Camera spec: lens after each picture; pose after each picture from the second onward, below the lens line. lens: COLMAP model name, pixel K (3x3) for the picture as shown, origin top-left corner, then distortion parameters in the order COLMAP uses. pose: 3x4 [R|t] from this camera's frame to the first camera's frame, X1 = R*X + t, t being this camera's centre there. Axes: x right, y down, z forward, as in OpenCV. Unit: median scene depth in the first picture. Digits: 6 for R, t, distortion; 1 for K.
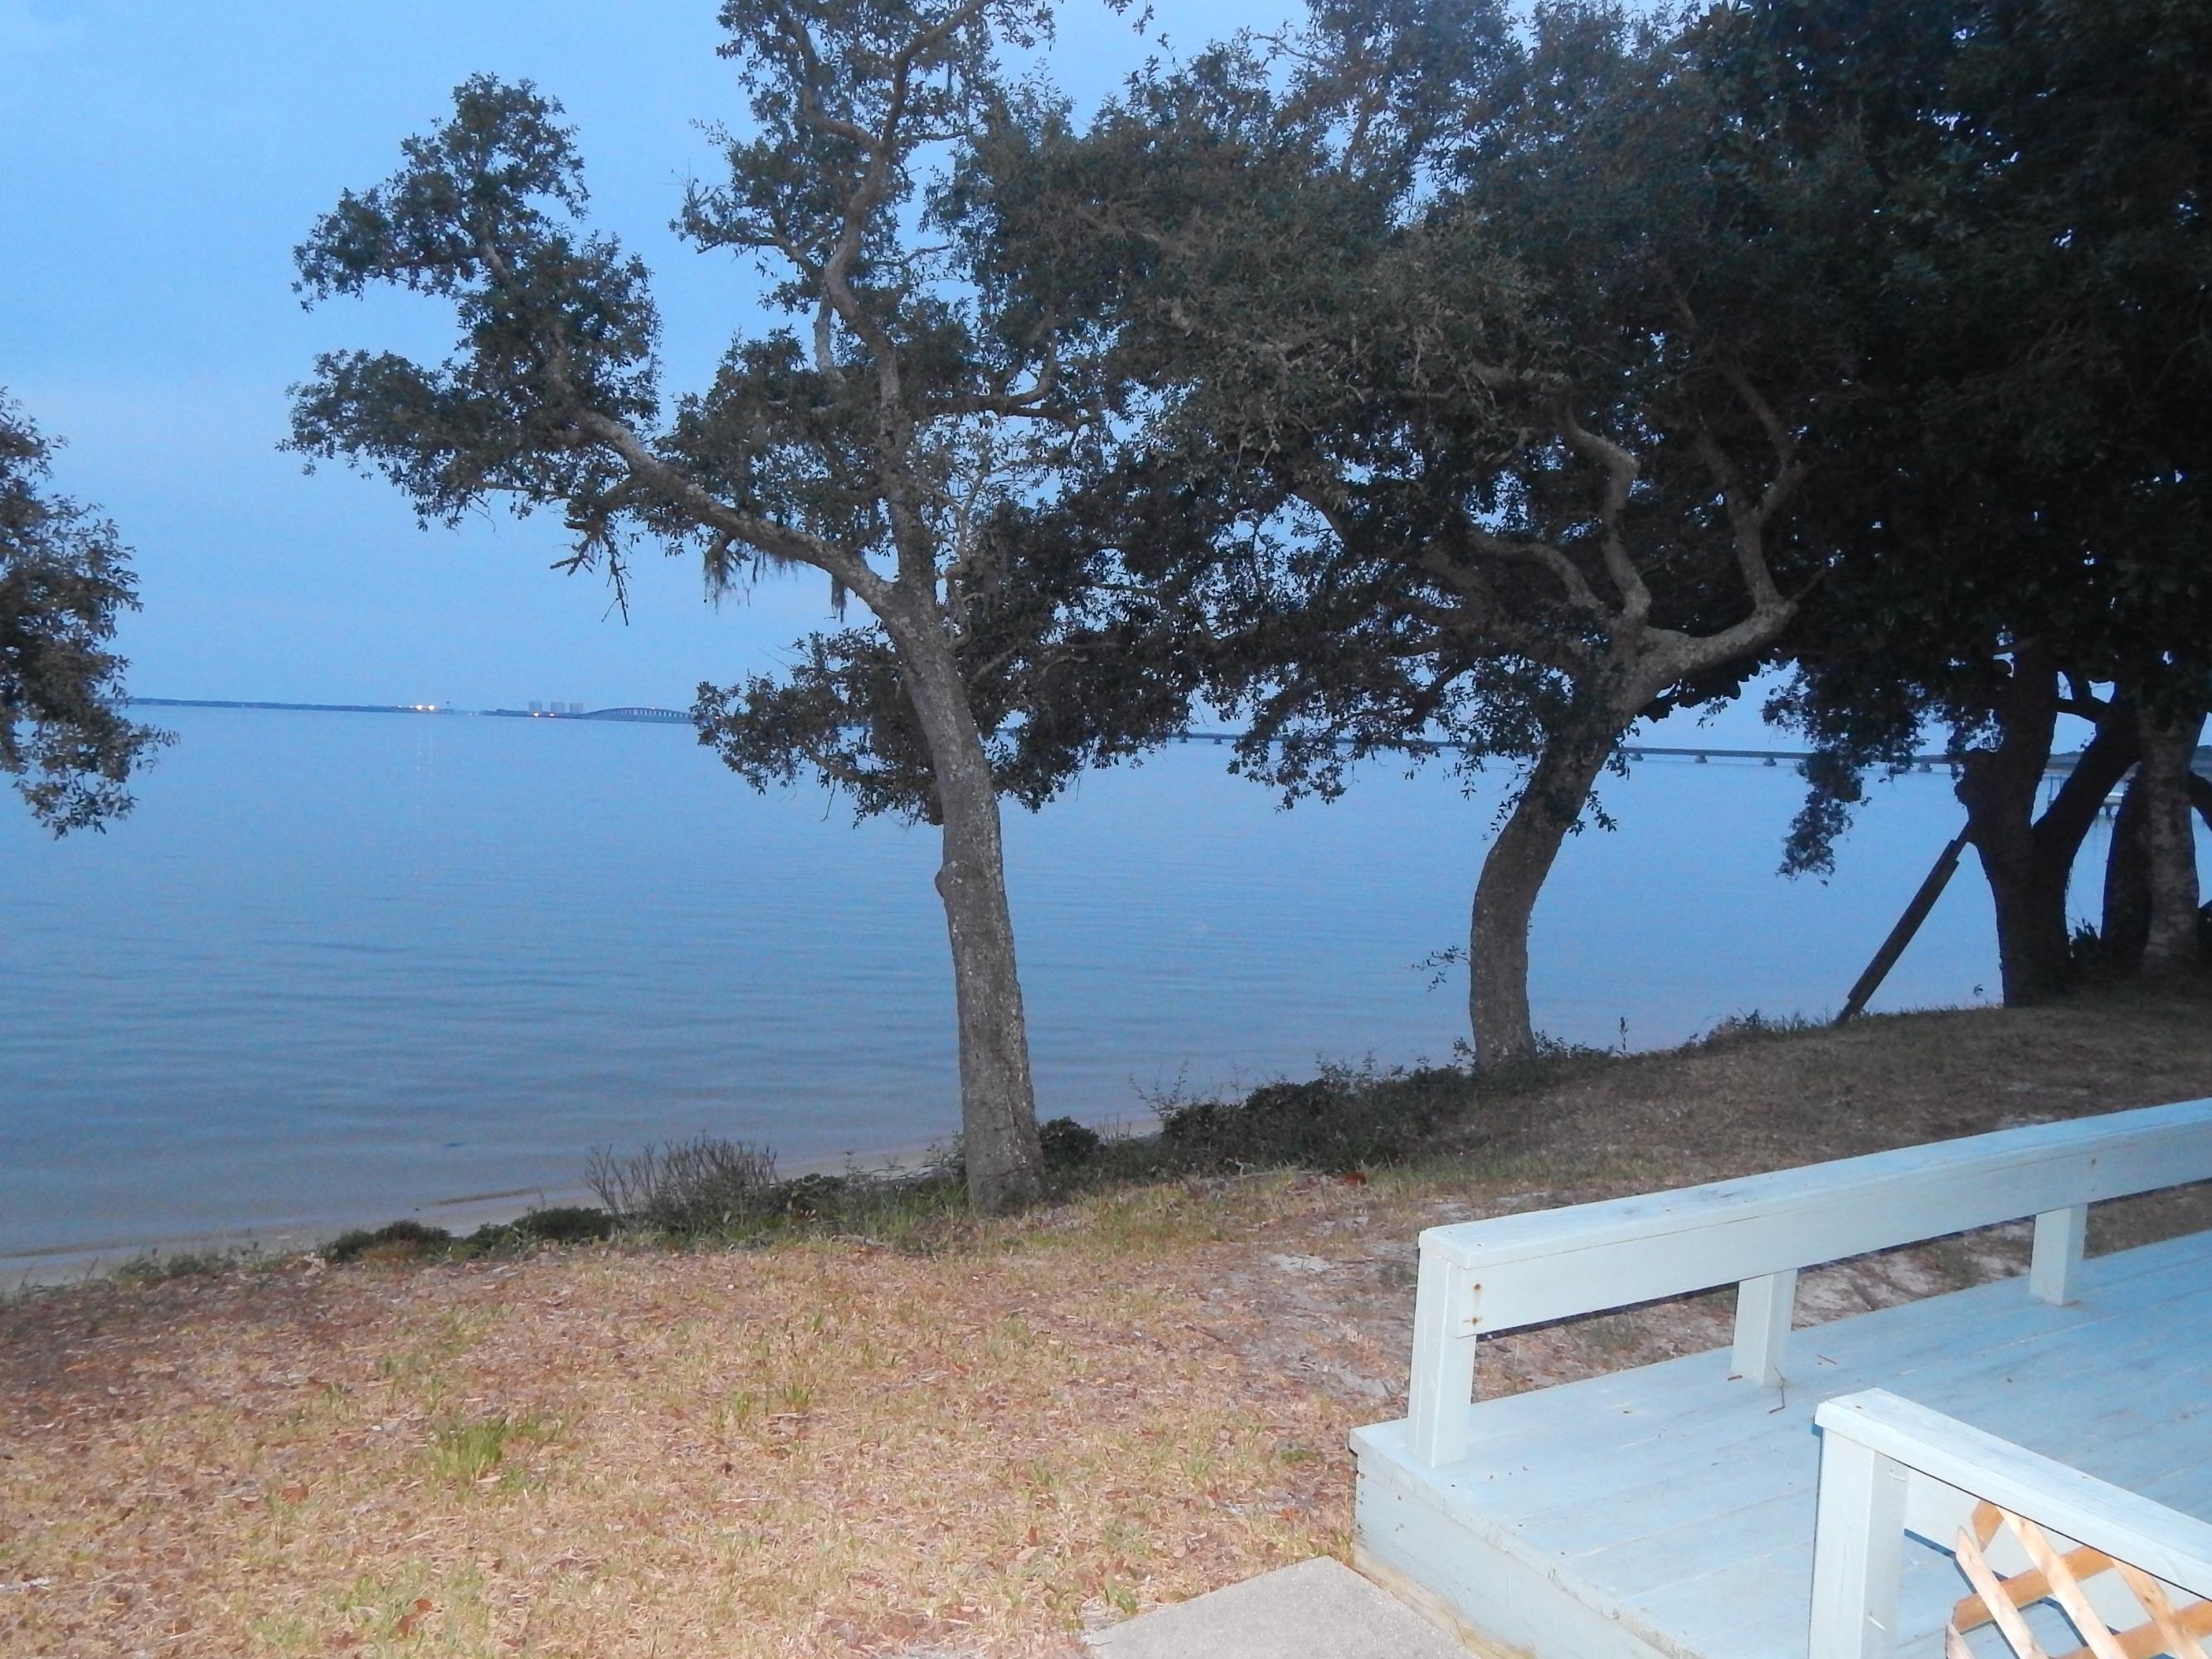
lens RADIAL K [[1605.0, 0, 1119.5], [0, 1605.0, 818.6], [0, 0, 1]] dist [-0.005257, -0.006440]
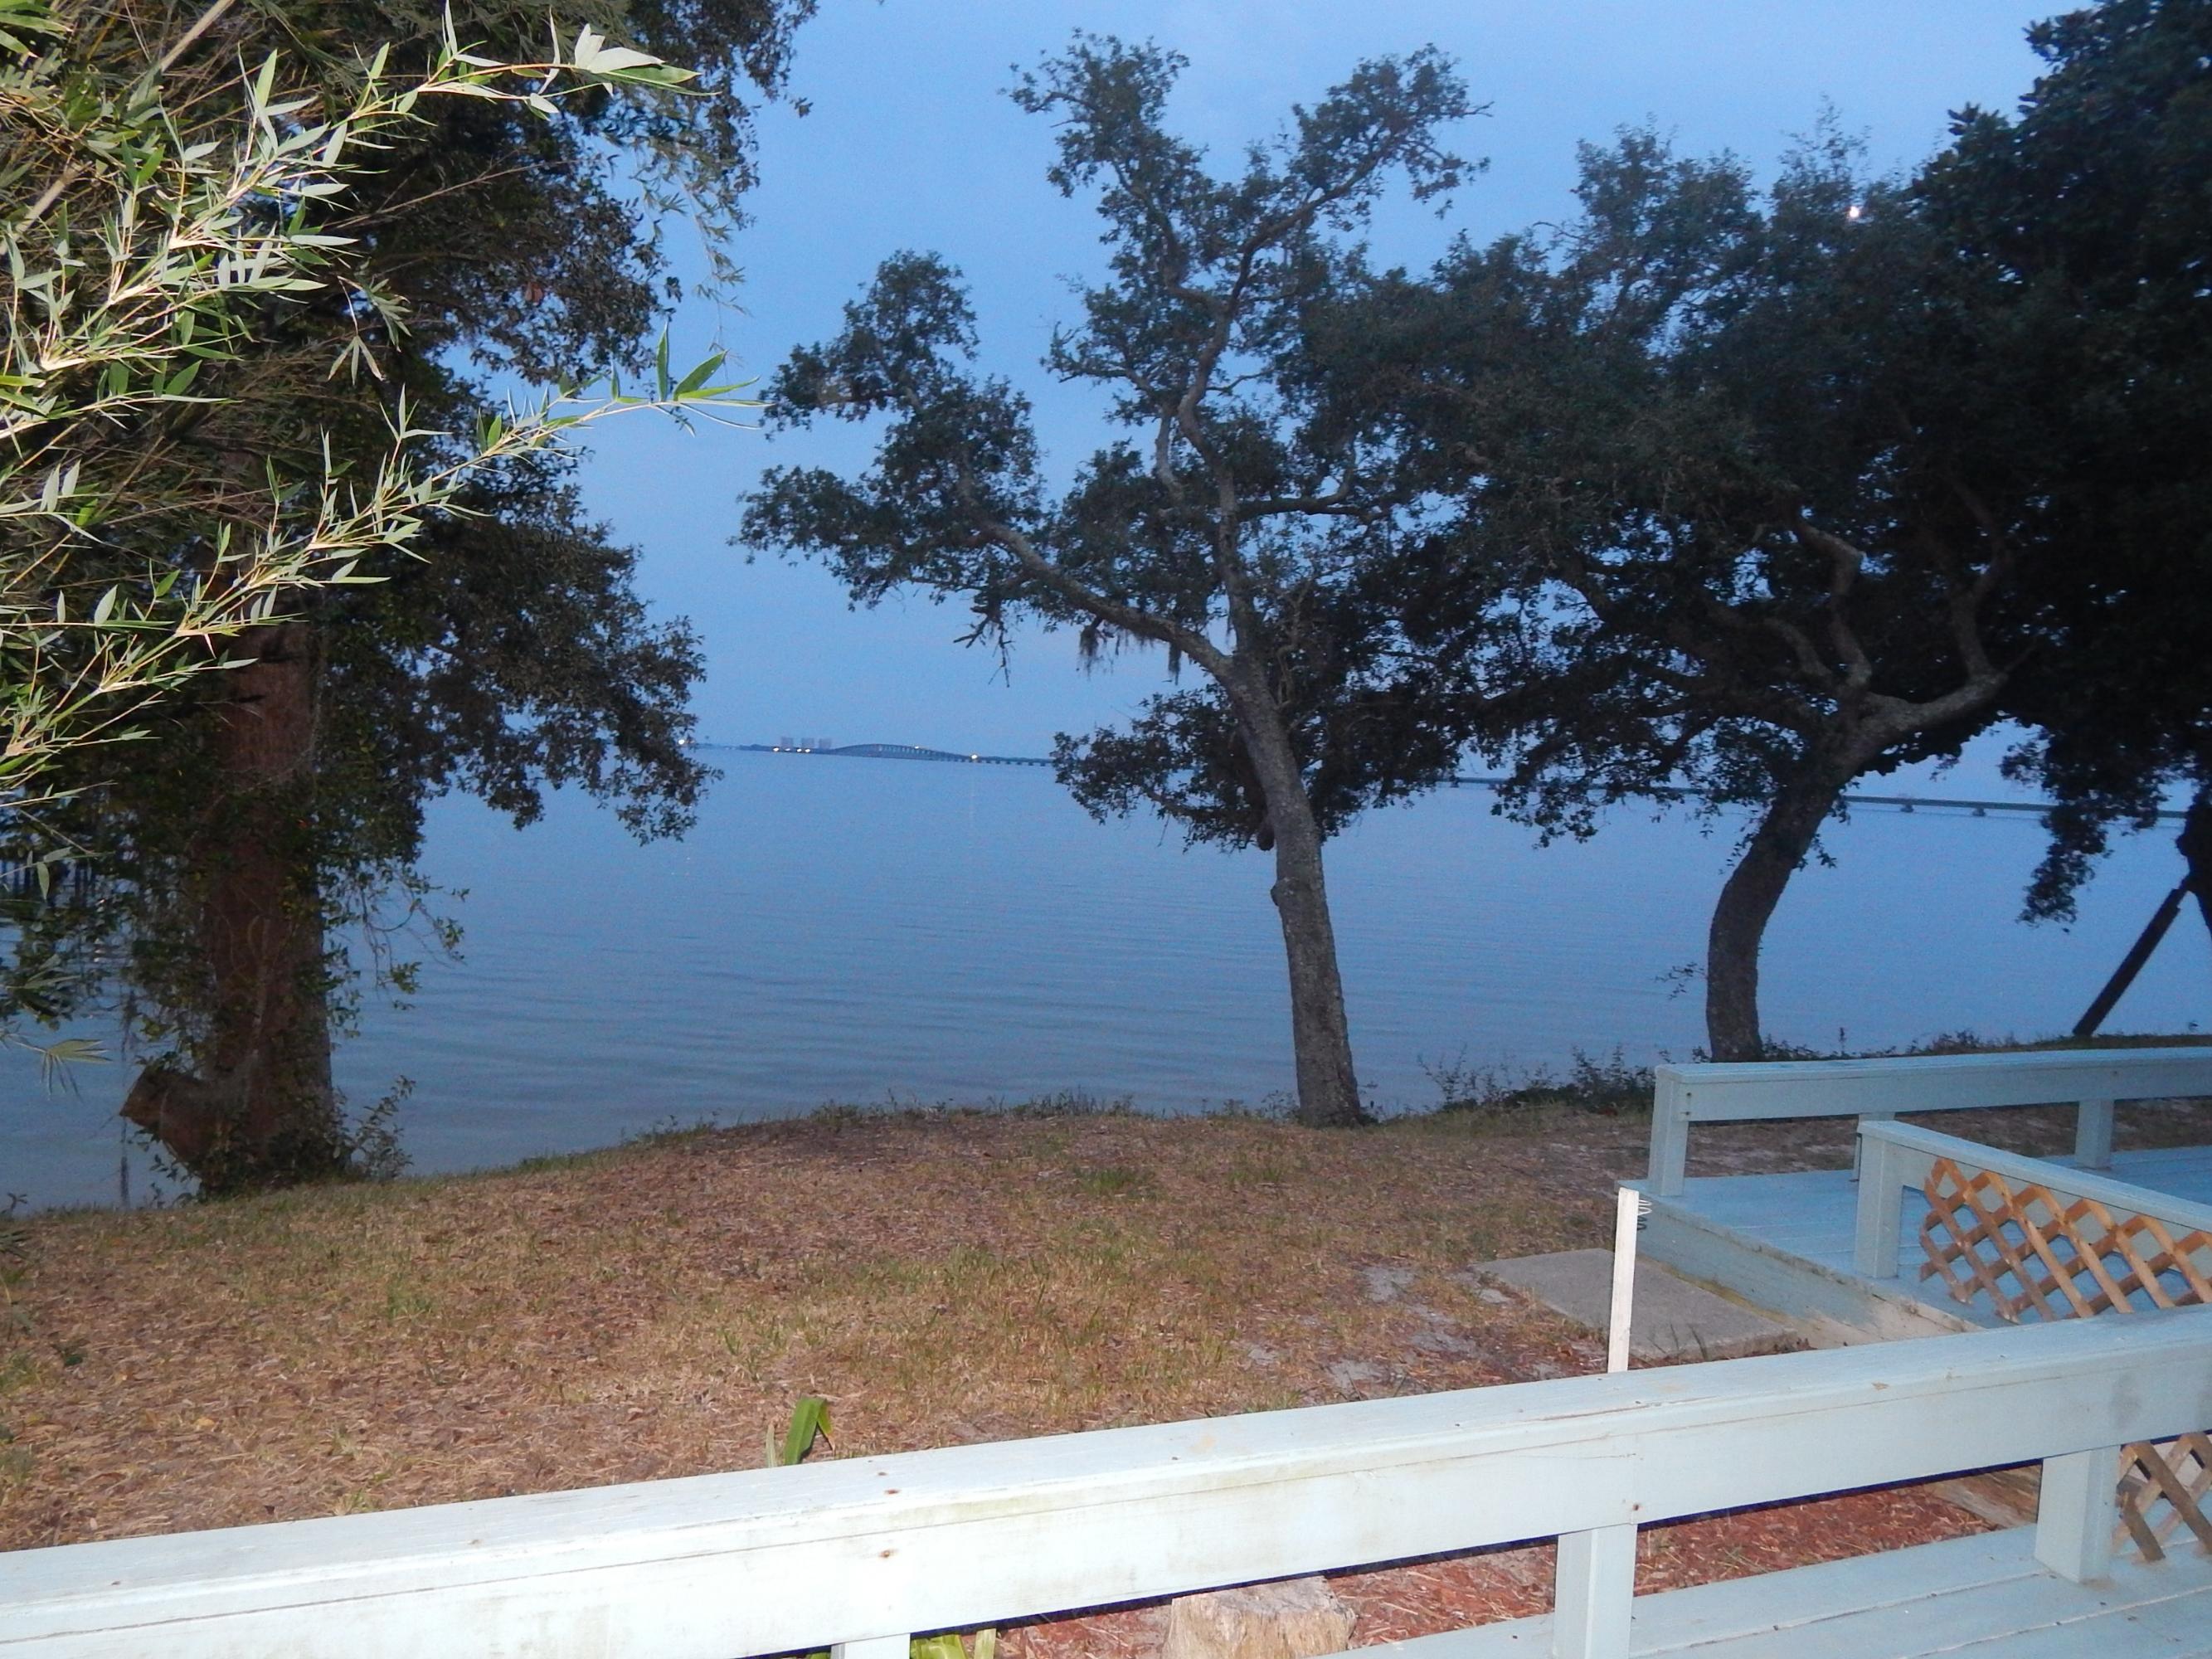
lens RADIAL K [[1616.3, 0, 1106.0], [0, 1616.3, 829.5], [0, 0, 1]] dist [-0.012429, 0.000758]
pose [[0.988679, 0.019170, -0.148819, -0.040475], [-0.021899, 0.999620, -0.016719, 0.009480], [0.148442, 0.019789, 0.988723, -0.223313]]
